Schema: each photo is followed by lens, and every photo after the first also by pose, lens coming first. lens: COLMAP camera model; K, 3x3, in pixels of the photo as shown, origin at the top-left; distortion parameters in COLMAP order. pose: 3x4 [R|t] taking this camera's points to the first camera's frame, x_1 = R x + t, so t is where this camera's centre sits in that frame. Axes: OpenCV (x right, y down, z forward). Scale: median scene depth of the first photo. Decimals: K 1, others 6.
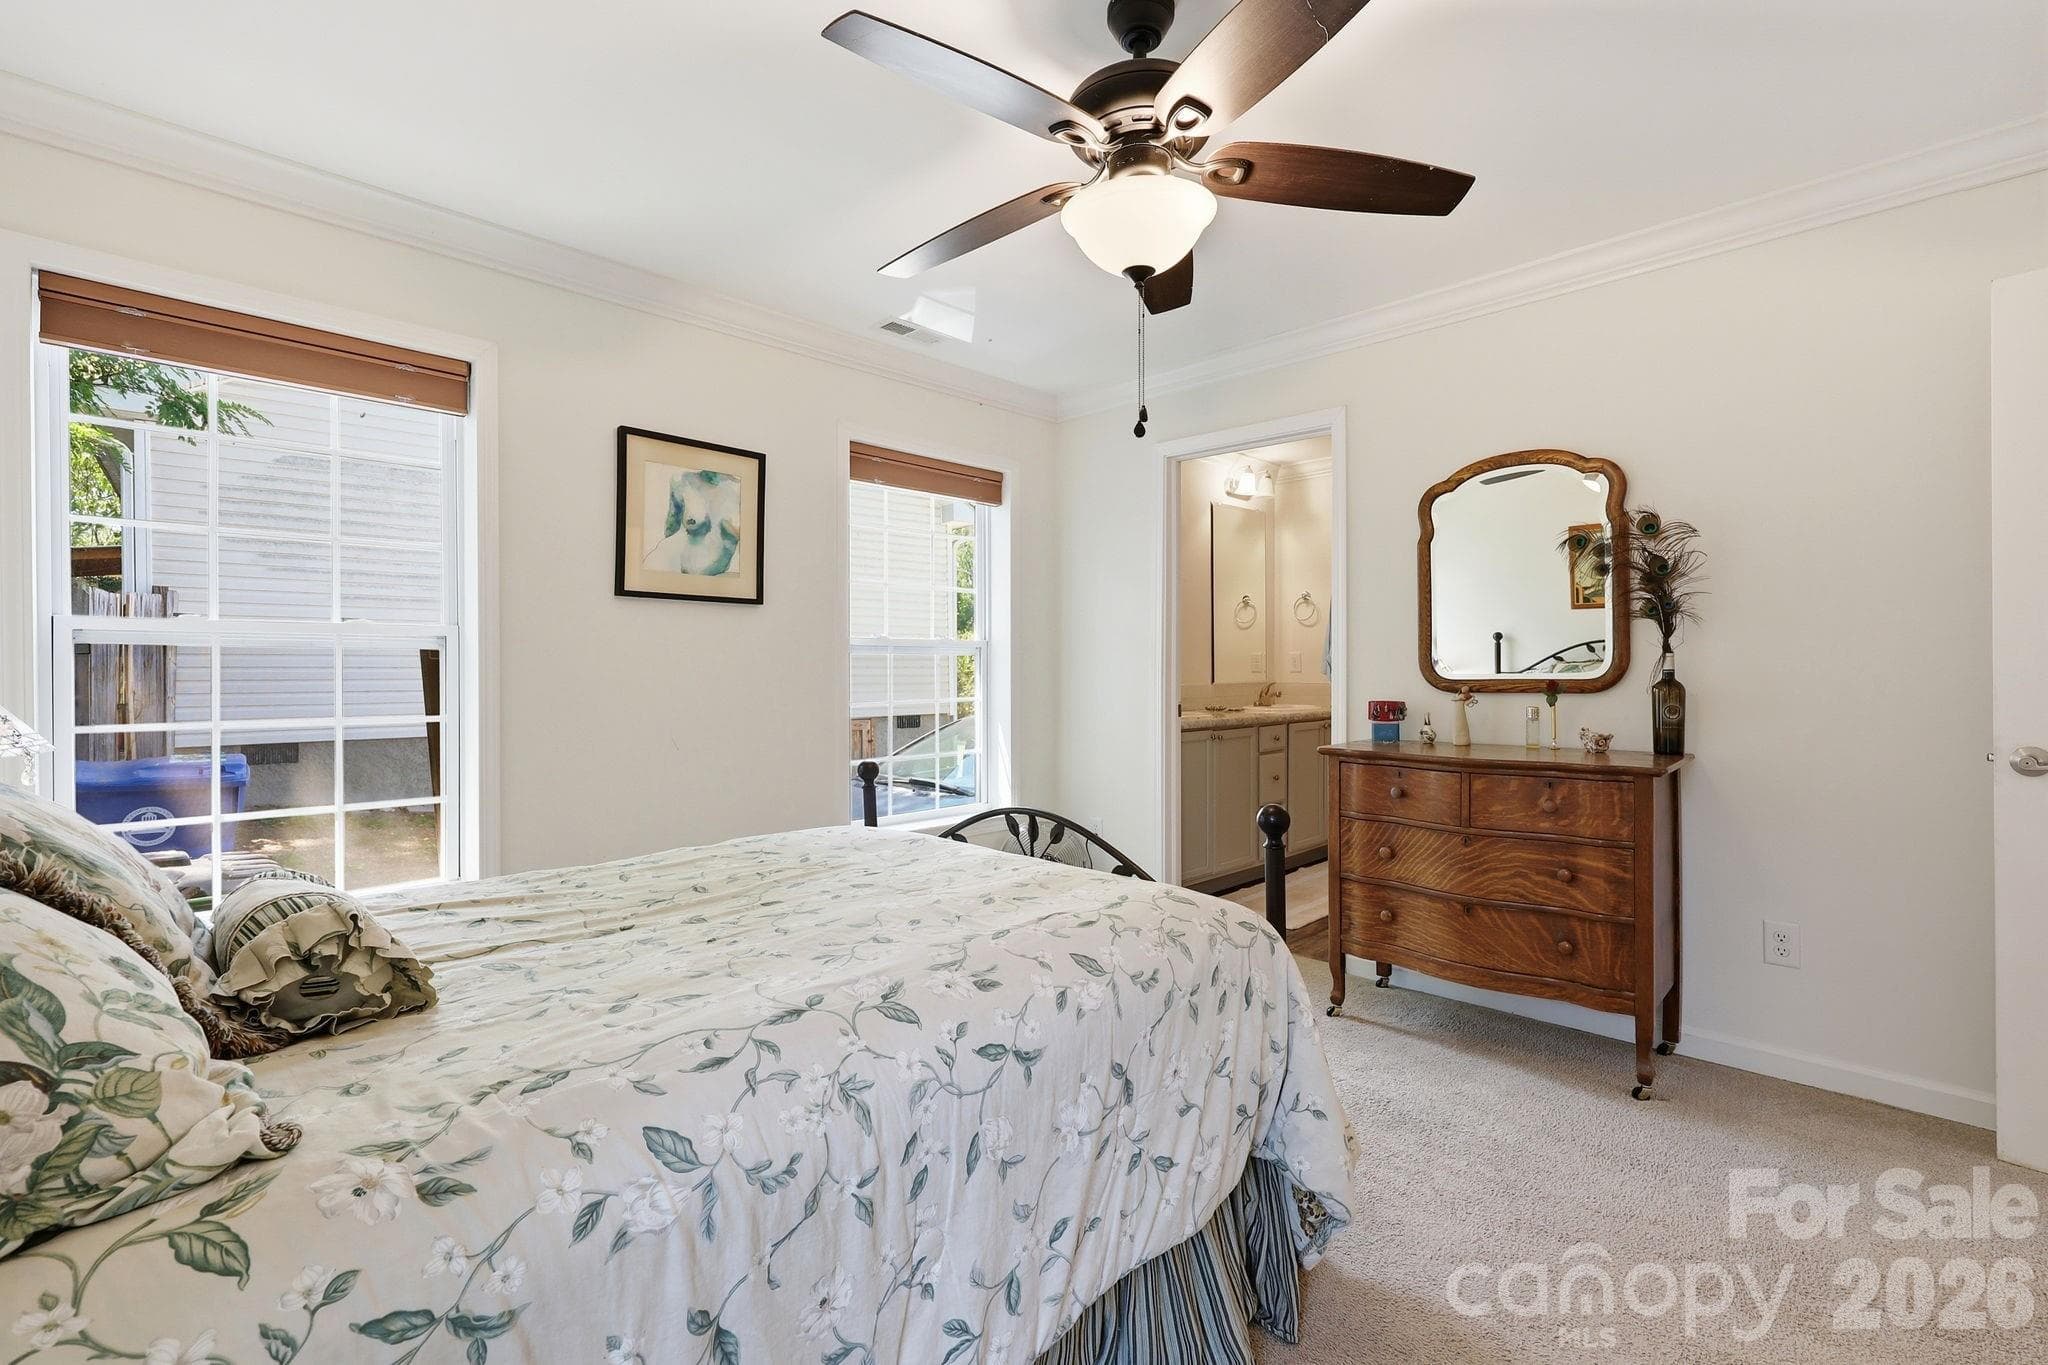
lens RADIAL K [[925.6, 0, 1024.0], [0, 925.6, 682.5], [0, 0, 1]] dist [0.018511, 0.000114]
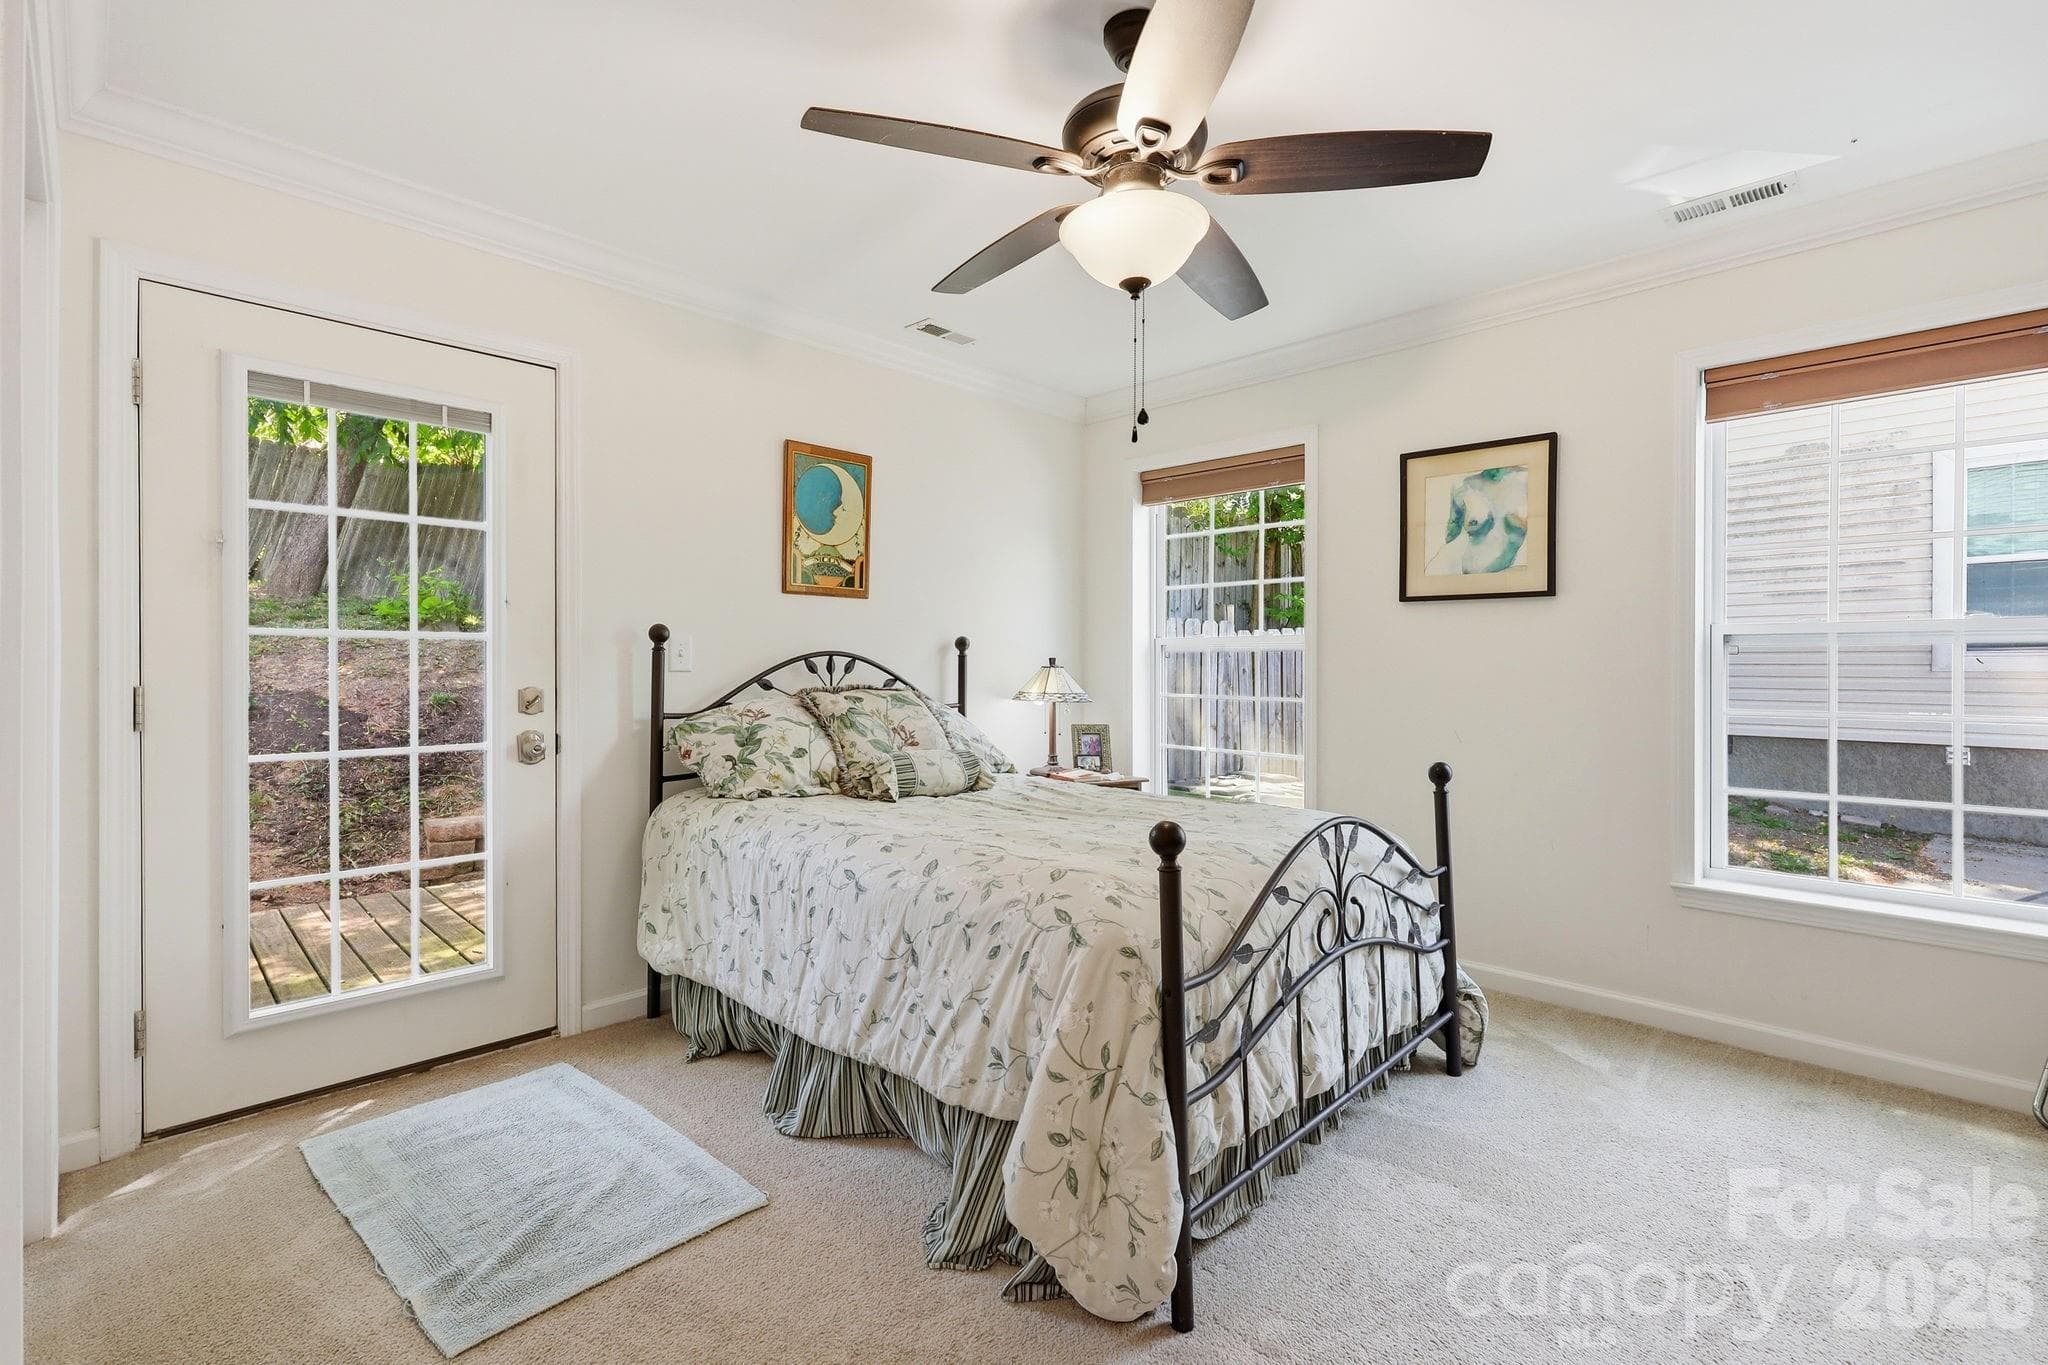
lens RADIAL K [[911.0, 0, 1024.0], [0, 911.0, 682.5], [0, 0, 1]] dist [-0.001084, -0.000114]
pose [[0.002748, 0.020881, -0.999778, 0.654669], [-0.017201, 0.999635, 0.020831, -0.008366], [0.999848, 0.017140, 0.003106, 0.499781]]
